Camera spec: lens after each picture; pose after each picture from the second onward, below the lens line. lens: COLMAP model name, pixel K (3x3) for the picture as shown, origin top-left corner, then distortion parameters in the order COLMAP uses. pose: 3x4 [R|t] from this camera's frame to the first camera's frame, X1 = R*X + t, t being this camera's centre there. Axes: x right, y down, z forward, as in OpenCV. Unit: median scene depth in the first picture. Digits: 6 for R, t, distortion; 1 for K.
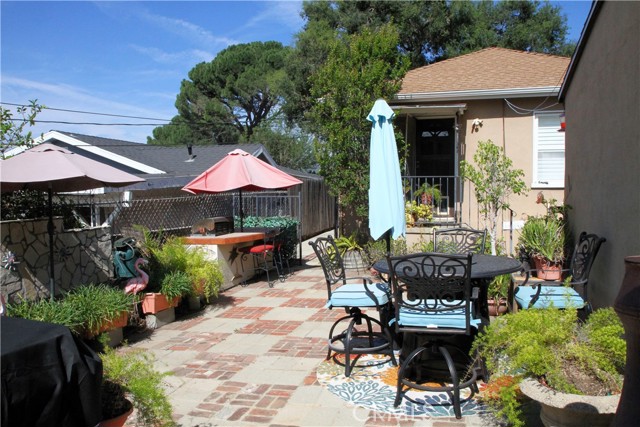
lens RADIAL K [[495.8, 0, 320.0], [0, 495.8, 213.5], [0, 0, 1]] dist [-0.109637, 0.094985]
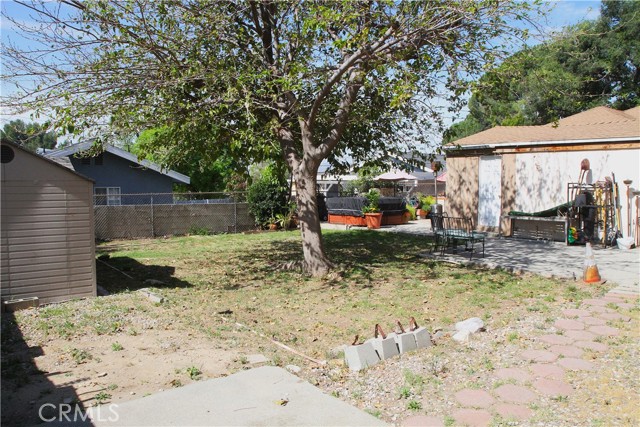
lens RADIAL K [[495.8, 0, 320.0], [0, 495.8, 213.5], [0, 0, 1]] dist [-0.109637, 0.094985]
pose [[0.829596, 0.054030, -0.555744, 0.822749], [-0.039610, 0.998494, 0.037945, 0.063499], [0.556958, -0.009466, 0.830487, -1.862113]]
